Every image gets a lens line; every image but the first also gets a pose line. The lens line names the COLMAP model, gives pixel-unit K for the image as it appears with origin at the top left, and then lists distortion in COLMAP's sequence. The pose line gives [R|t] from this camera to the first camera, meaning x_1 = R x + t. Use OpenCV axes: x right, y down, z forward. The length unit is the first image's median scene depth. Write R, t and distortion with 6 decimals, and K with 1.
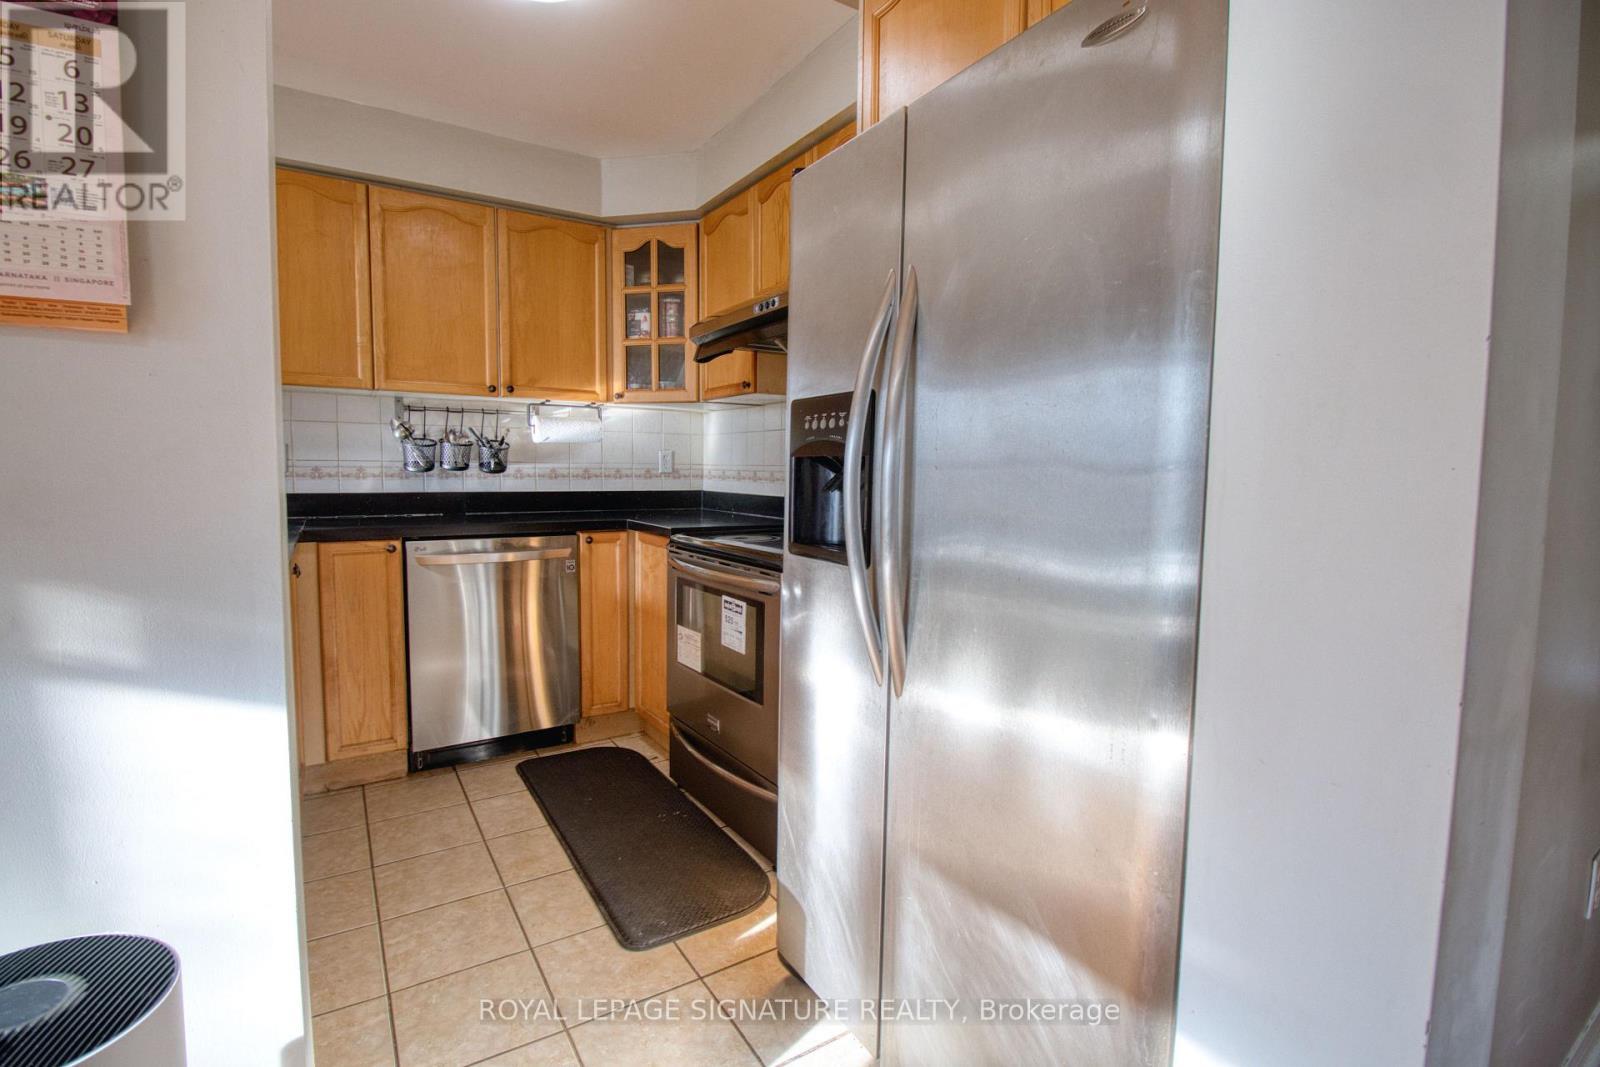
lens RADIAL K [[736.7, 0, 799.3], [0, 736.7, 527.0], [0, 0, 1]] dist [-0.003505, -0.011210]
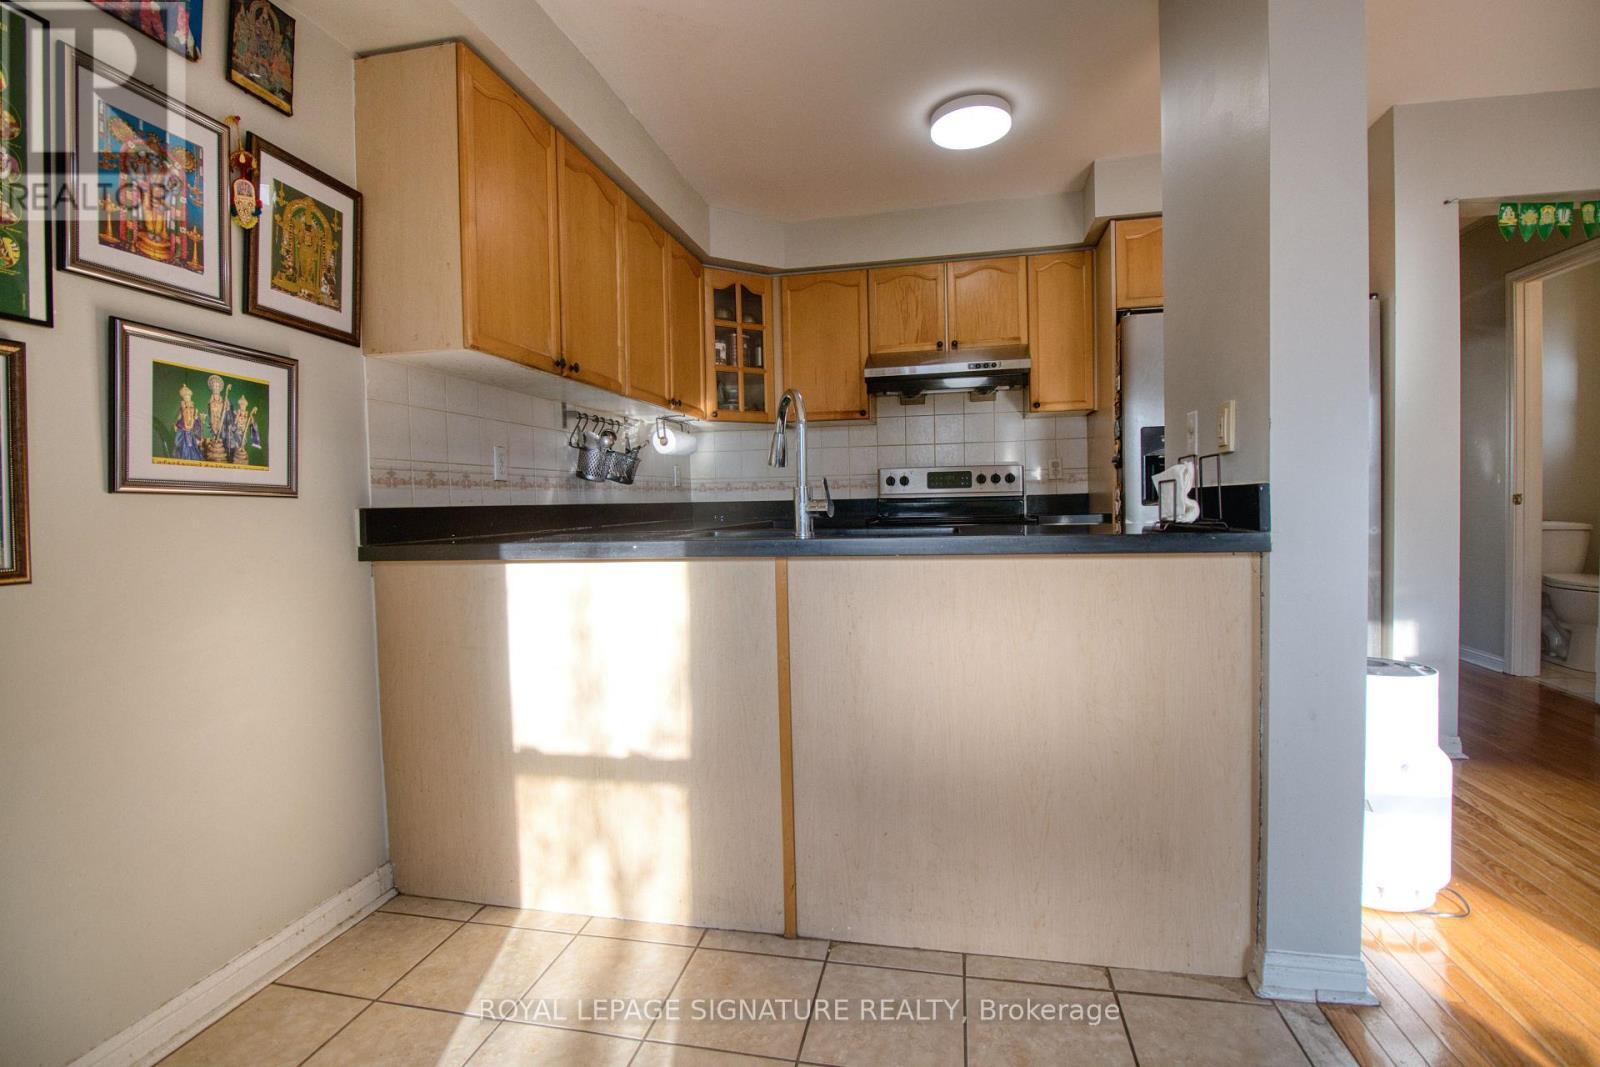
lens RADIAL K [[736.7, 0, 797.9], [0, 736.7, 524.3], [0, 0, 1]] dist [-0.003505, -0.011210]
pose [[0.705406, -0.048179, 0.707164, -1.049454], [0.085447, 0.996191, -0.017364, 0.020366], [-0.703634, 0.072673, 0.706836, 0.144946]]
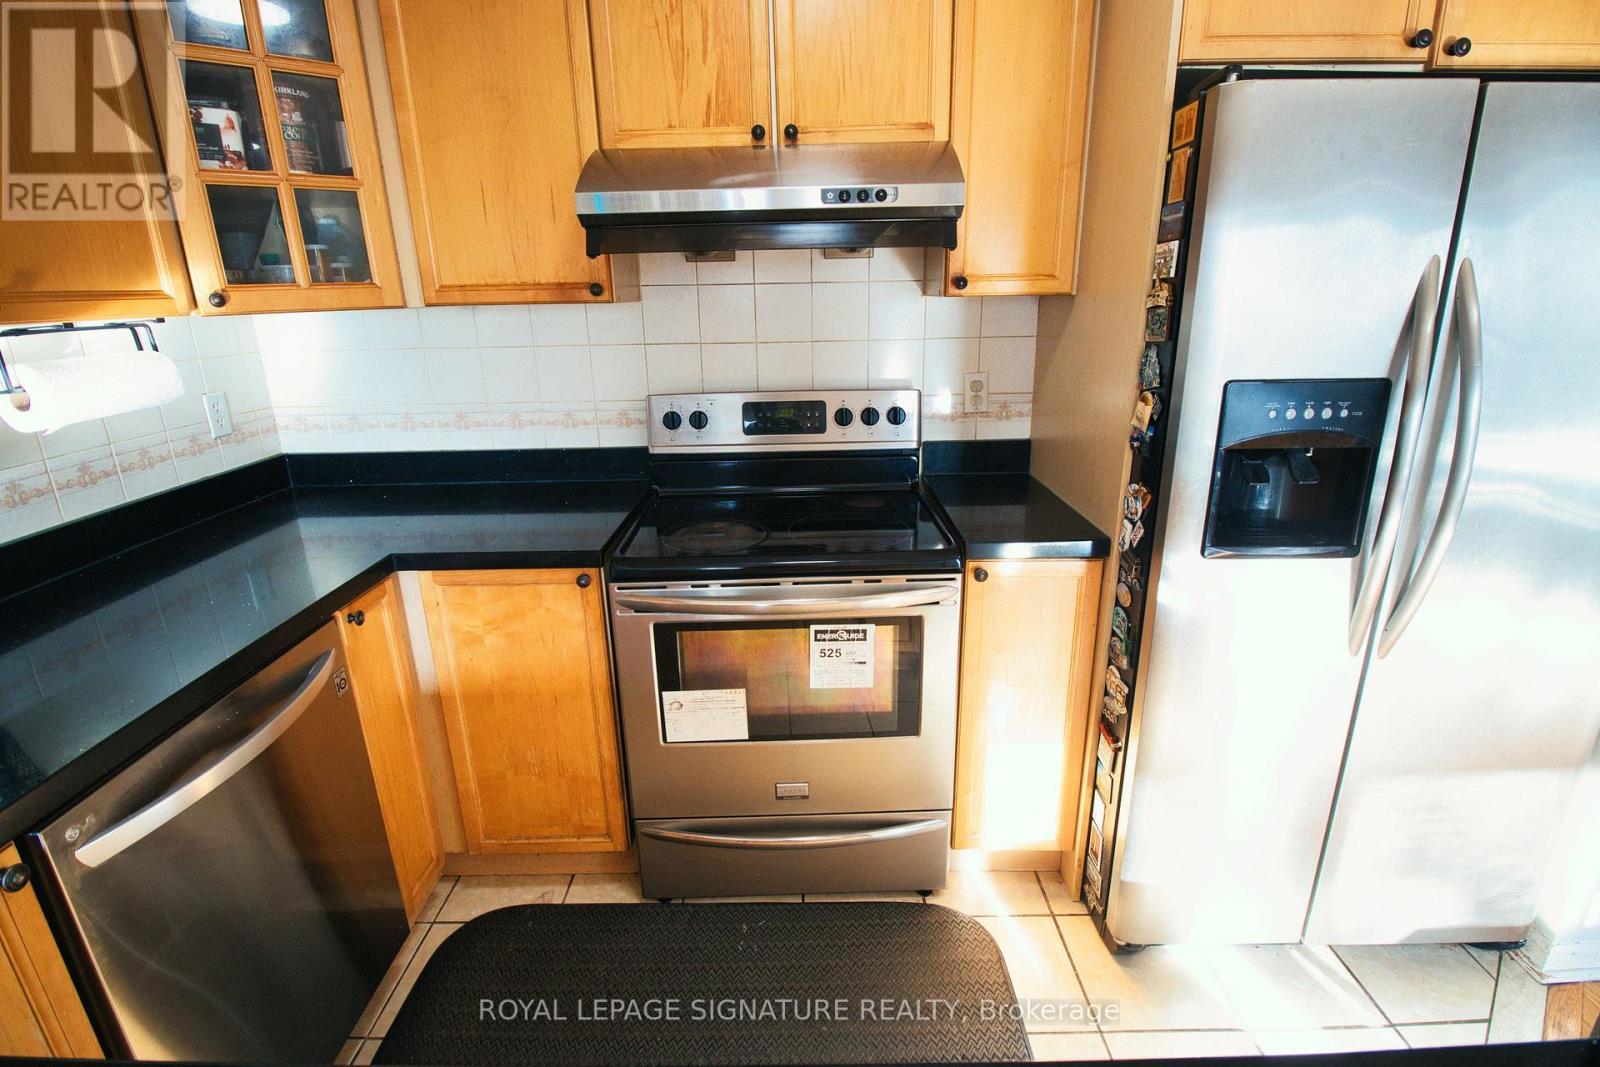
lens RADIAL K [[736.7, 0, 798.9], [0, 736.7, 520.8], [0, 0, 1]] dist [-0.003505, -0.011210]
pose [[0.542823, -0.268747, 0.795687, -0.491909], [0.093073, 0.960833, 0.261031, -0.143582], [-0.834674, -0.067637, 0.546575, 0.483758]]
